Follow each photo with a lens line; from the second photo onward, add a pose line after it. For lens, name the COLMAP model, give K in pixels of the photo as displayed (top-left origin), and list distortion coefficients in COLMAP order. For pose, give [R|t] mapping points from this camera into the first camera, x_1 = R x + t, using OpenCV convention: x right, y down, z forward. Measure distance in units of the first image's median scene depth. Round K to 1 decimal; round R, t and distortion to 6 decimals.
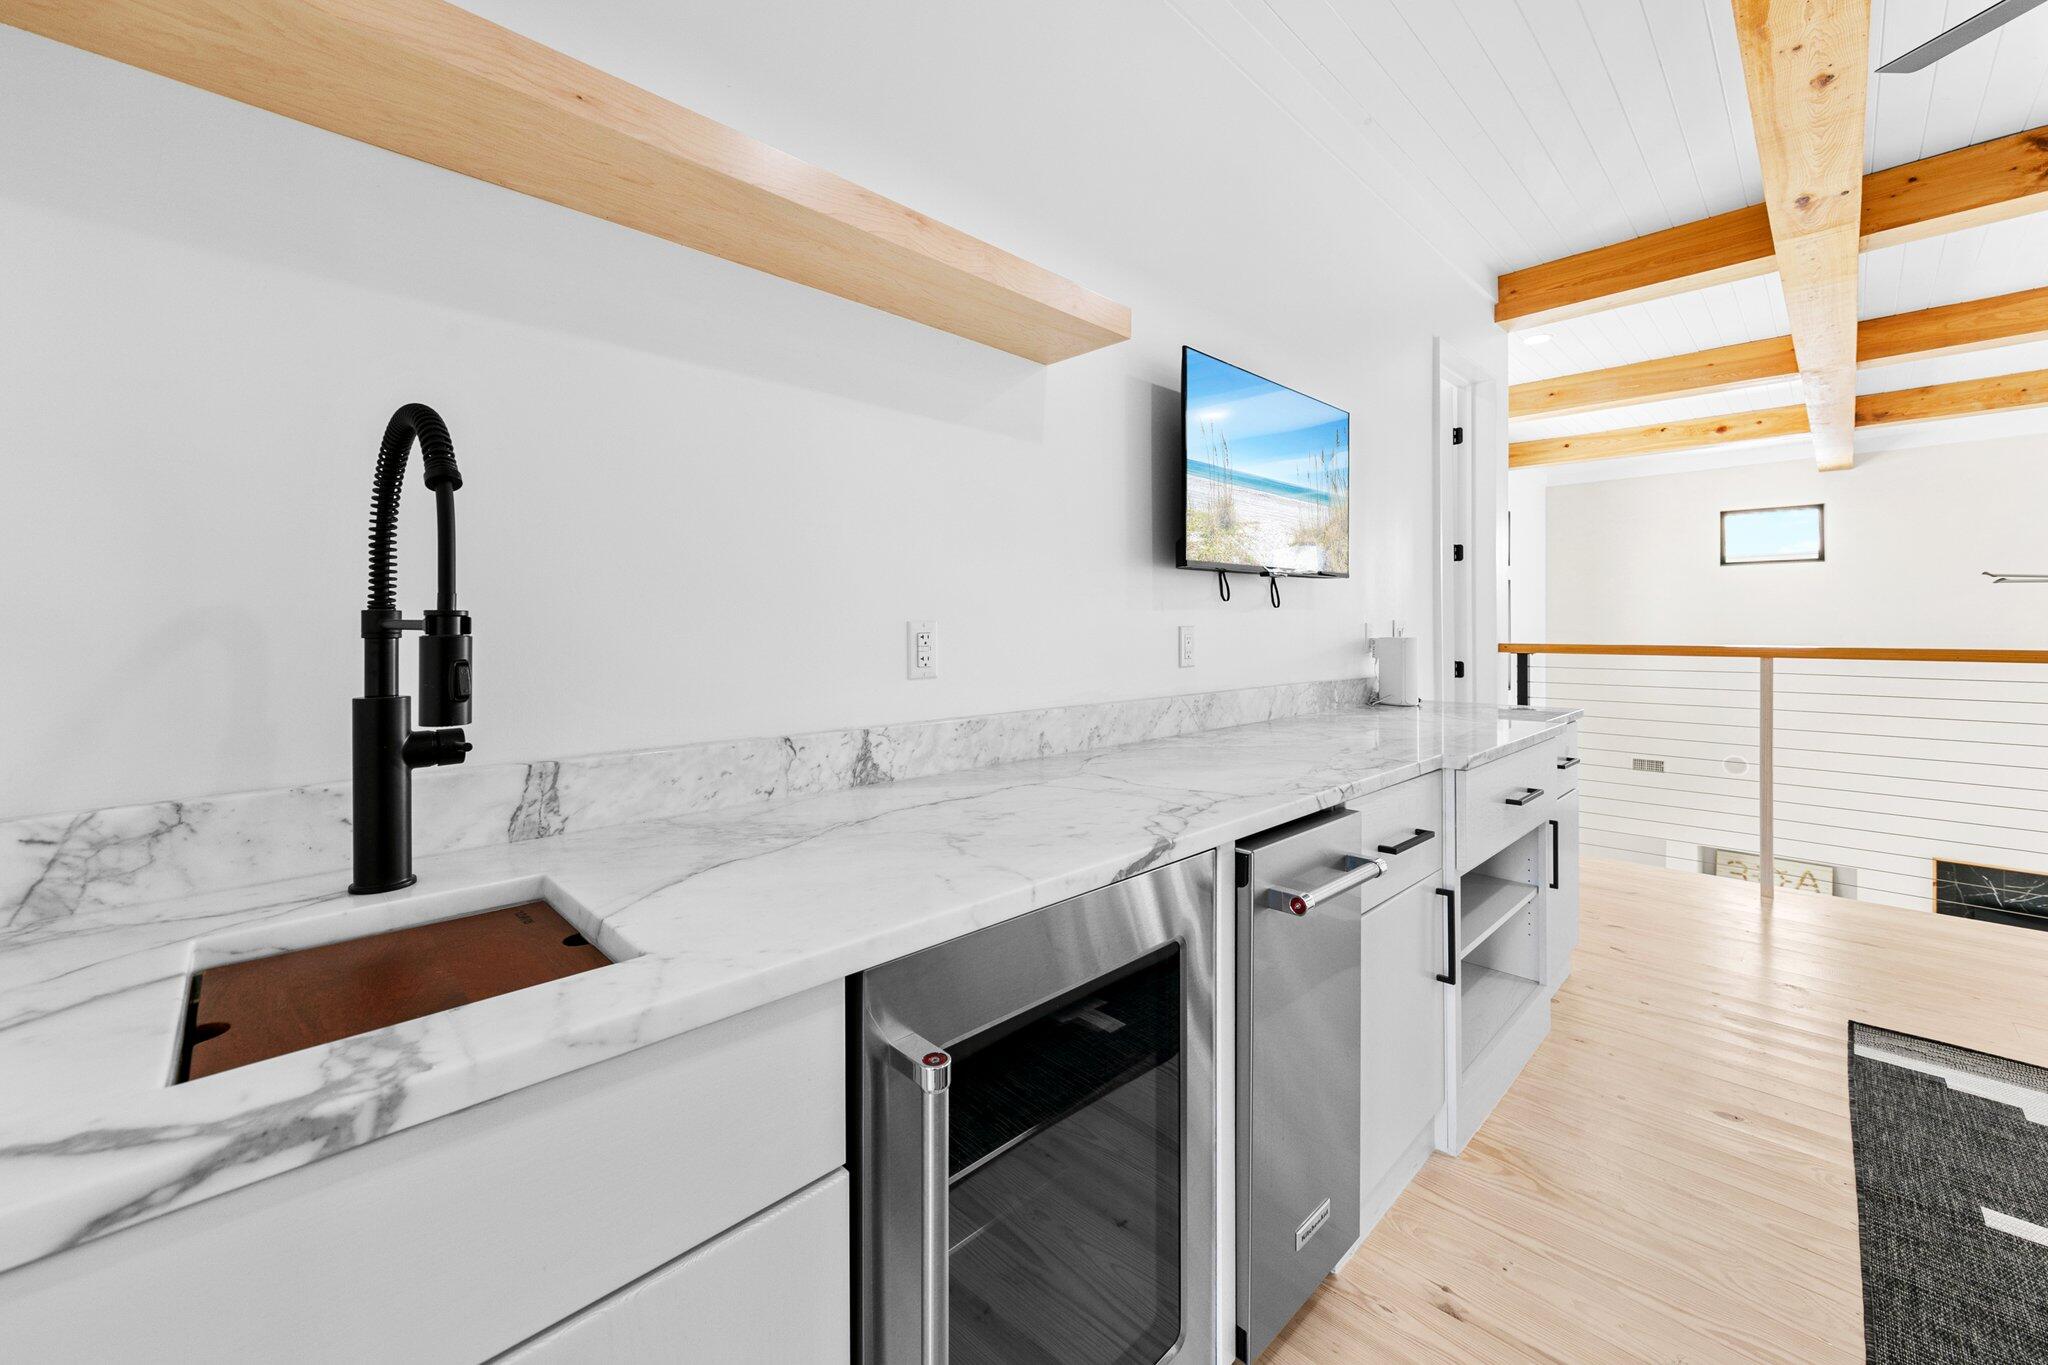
lens RADIAL K [[798.4, 0, 1028.3], [0, 798.4, 627.3], [0, 0, 1]] dist [0.003876, -0.000027]
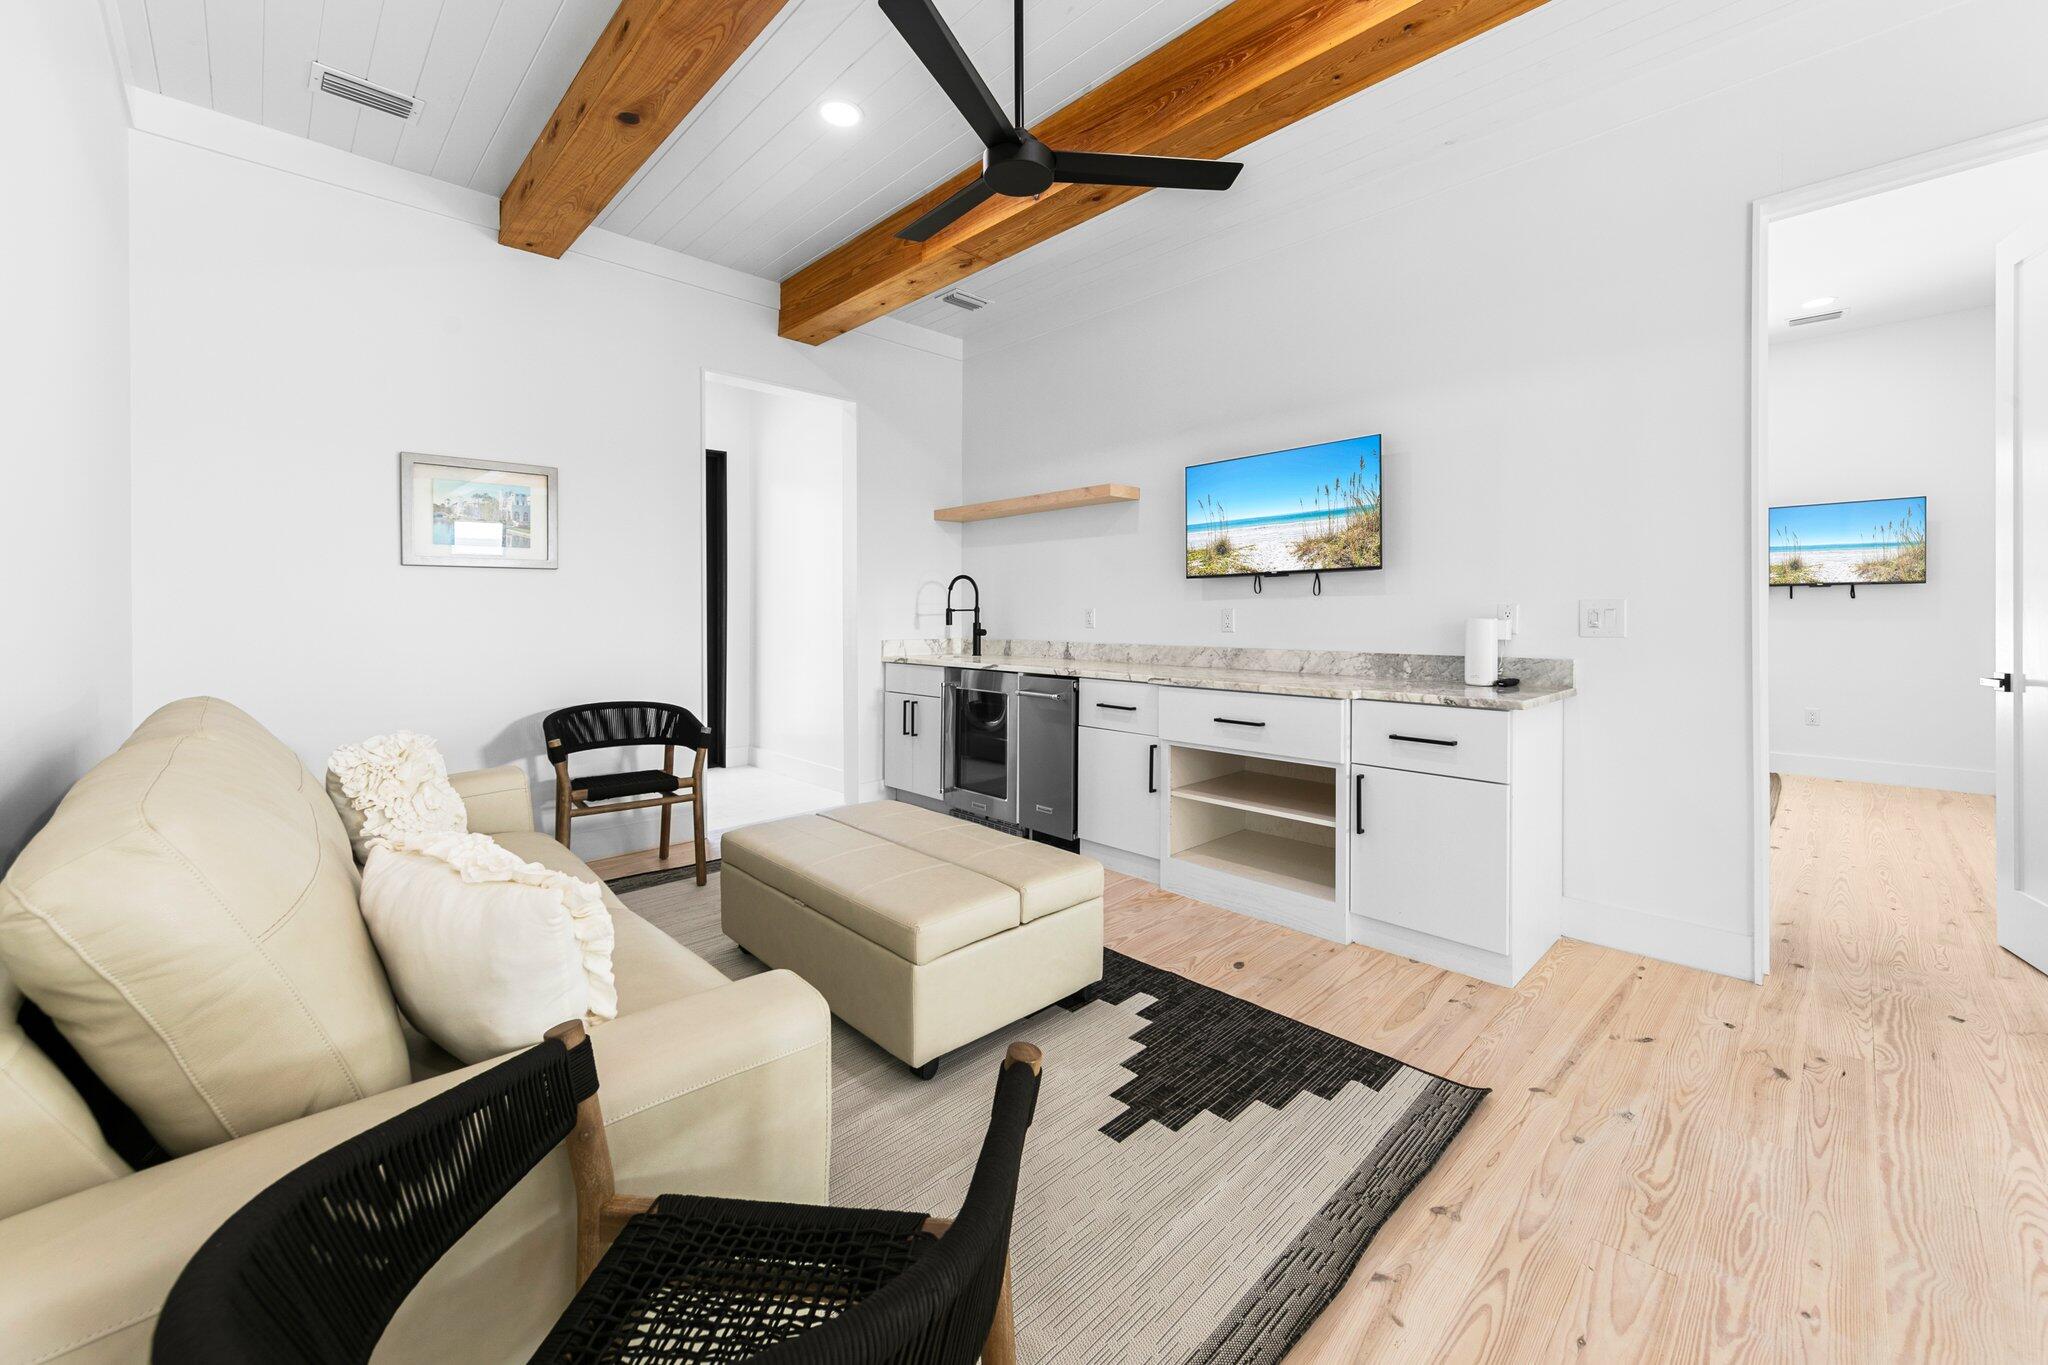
lens RADIAL K [[798.4, 0, 1038.6], [0, 798.4, 611.6], [0, 0, 1]] dist [0.003876, -0.000027]
pose [[-0.001702, -0.002672, -0.999995, 2.160304], [-0.002622, 0.999993, -0.002668, 0.010365], [0.999995, 0.002618, -0.001709, 0.635445]]
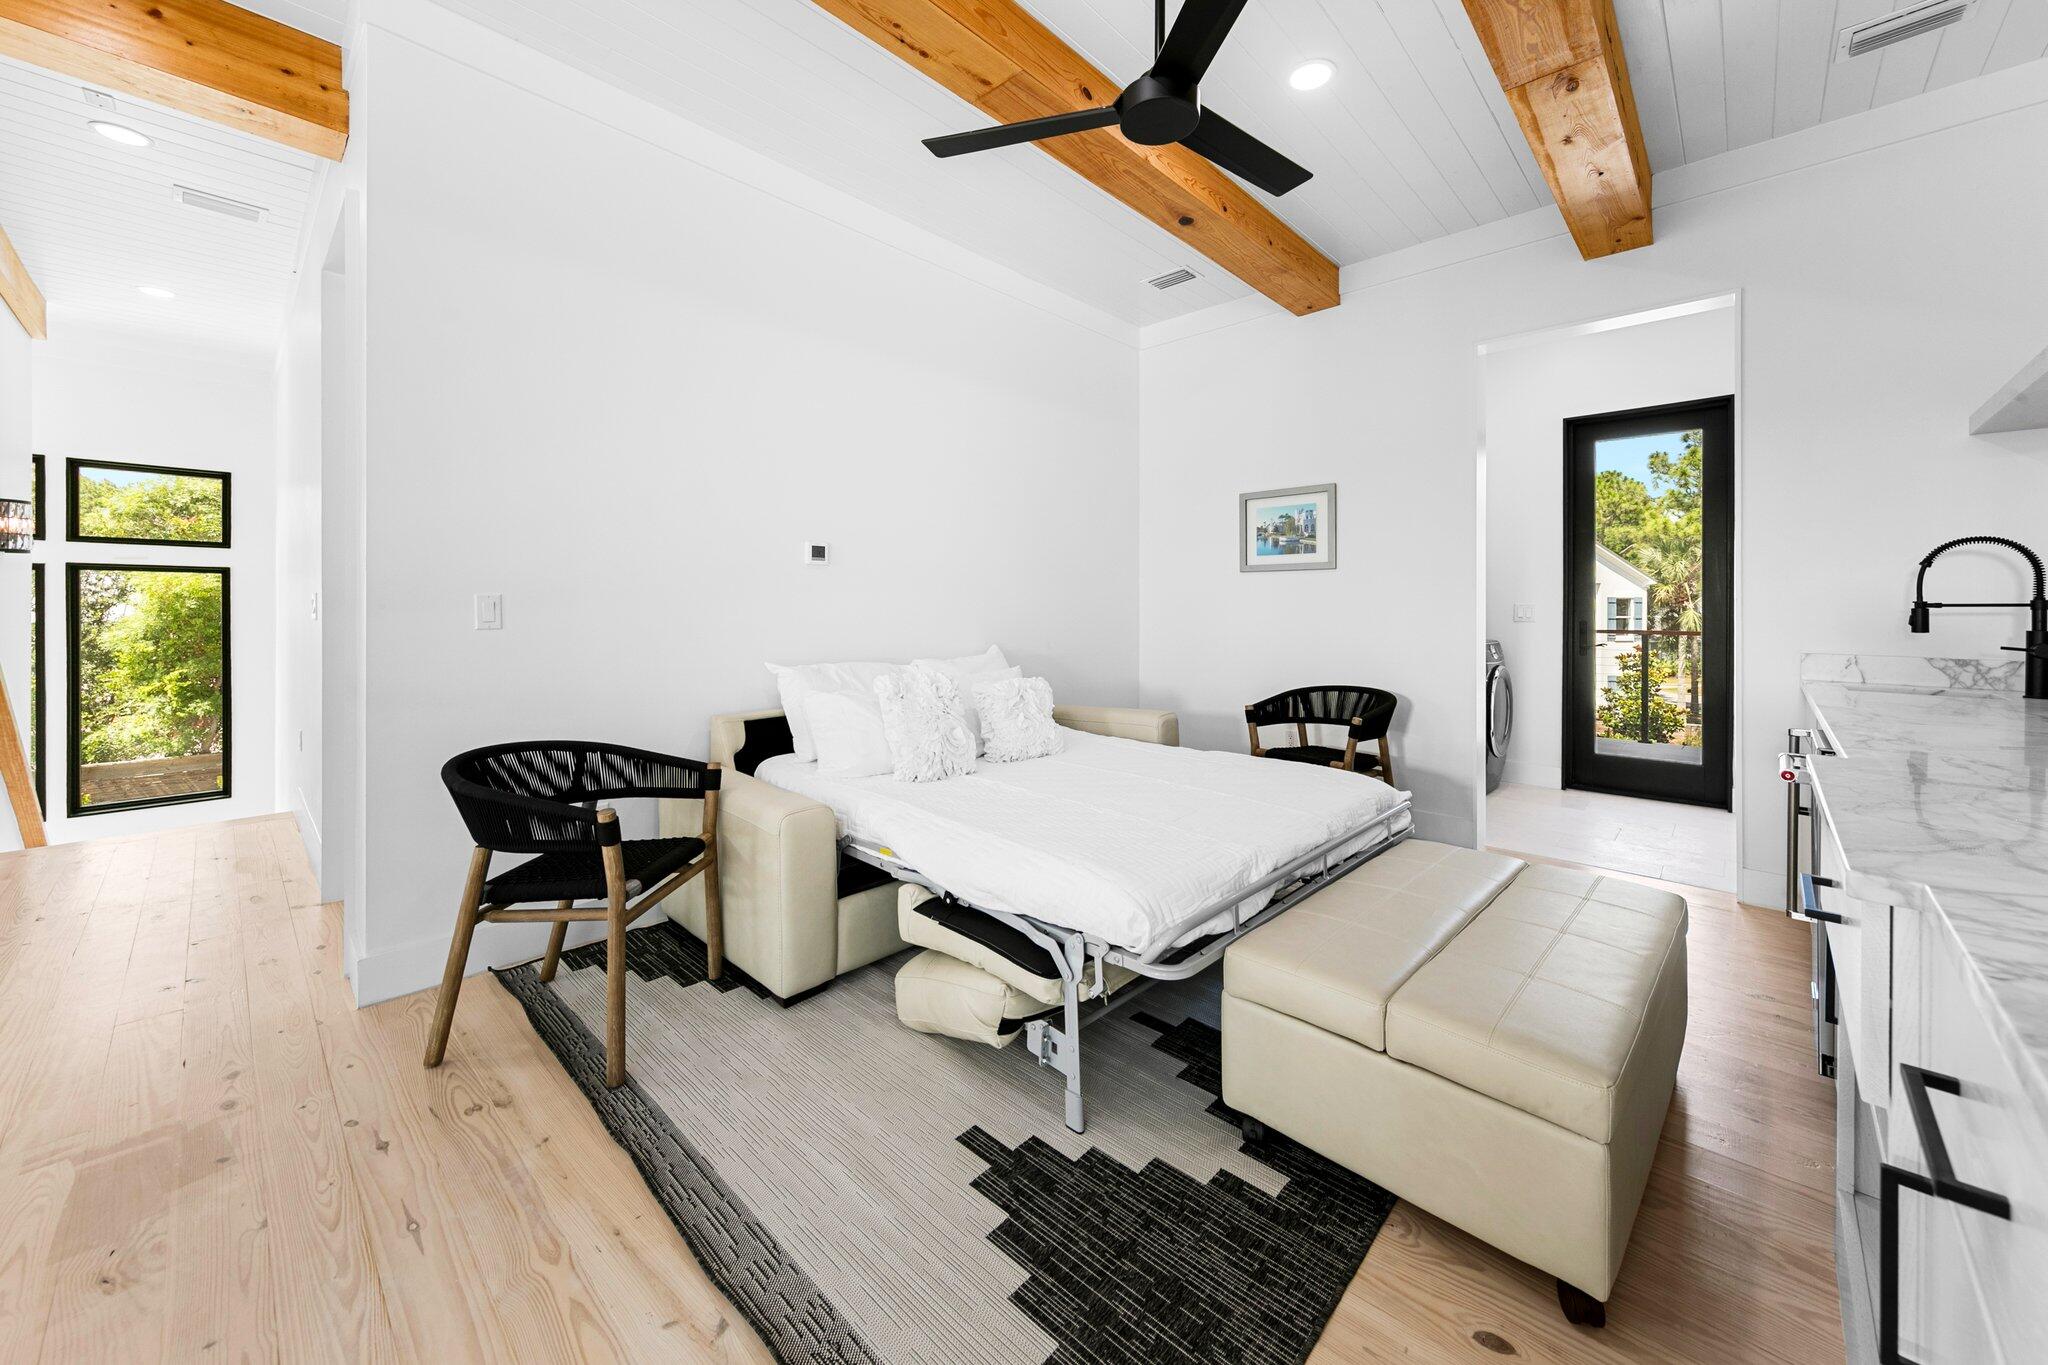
lens RADIAL K [[767.3, 0, 1036.0], [0, 767.3, 603.5], [0, 0, 1]] dist [0.004504, -0.000040]
pose [[-0.999323, -0.004278, -0.036529, 1.213016], [-0.004520, 0.999968, 0.006553, -0.004851], [0.036500, 0.006714, -0.999311, 1.580664]]
